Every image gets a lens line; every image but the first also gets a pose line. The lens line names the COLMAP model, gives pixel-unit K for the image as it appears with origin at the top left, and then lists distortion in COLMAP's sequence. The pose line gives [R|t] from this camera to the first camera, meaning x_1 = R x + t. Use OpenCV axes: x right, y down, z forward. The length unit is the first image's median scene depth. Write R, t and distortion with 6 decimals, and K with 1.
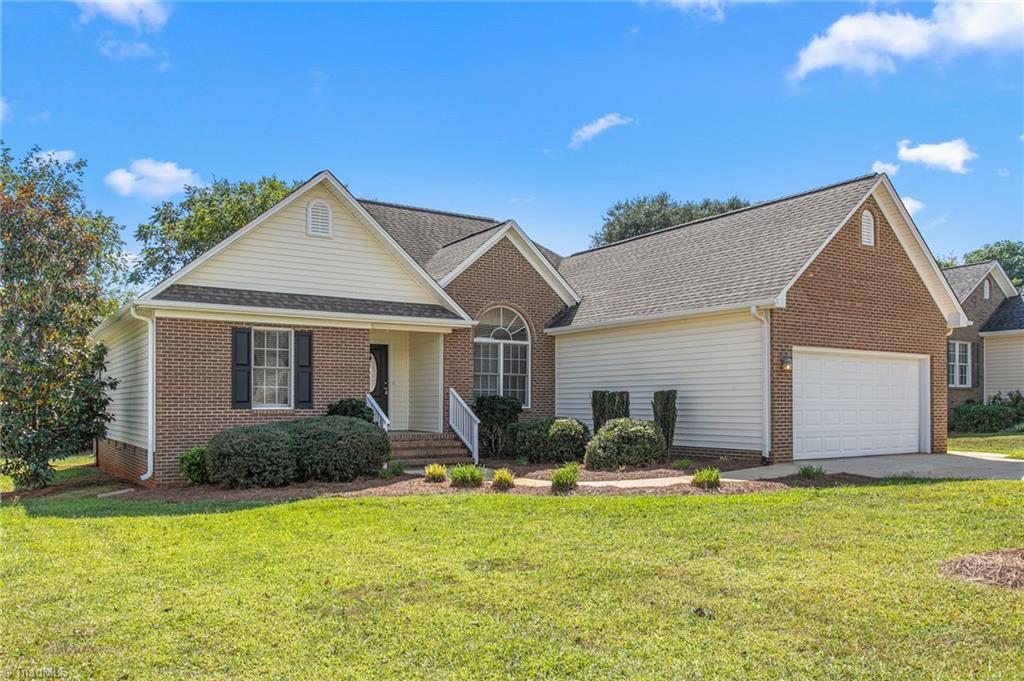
lens RADIAL K [[792.2, 0, 512.0], [0, 792.2, 340.5], [0, 0, 1]] dist [-0.000920, -0.000349]
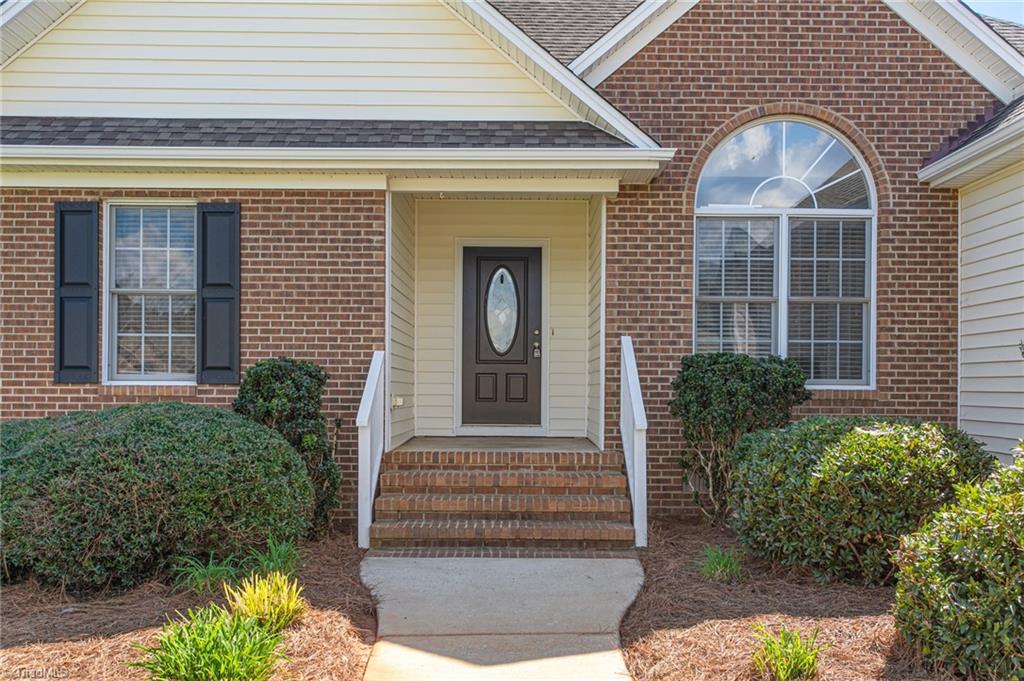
lens RADIAL K [[907.4, 0, 513.7], [0, 907.4, 382.4], [0, 0, 1]] dist [0.004127, 0.006191]
pose [[0.843204, 0.003141, -0.537585, 0.130511], [0.037388, 0.997219, 0.064469, 0.058097], [0.536293, -0.074460, 0.840741, 0.665666]]
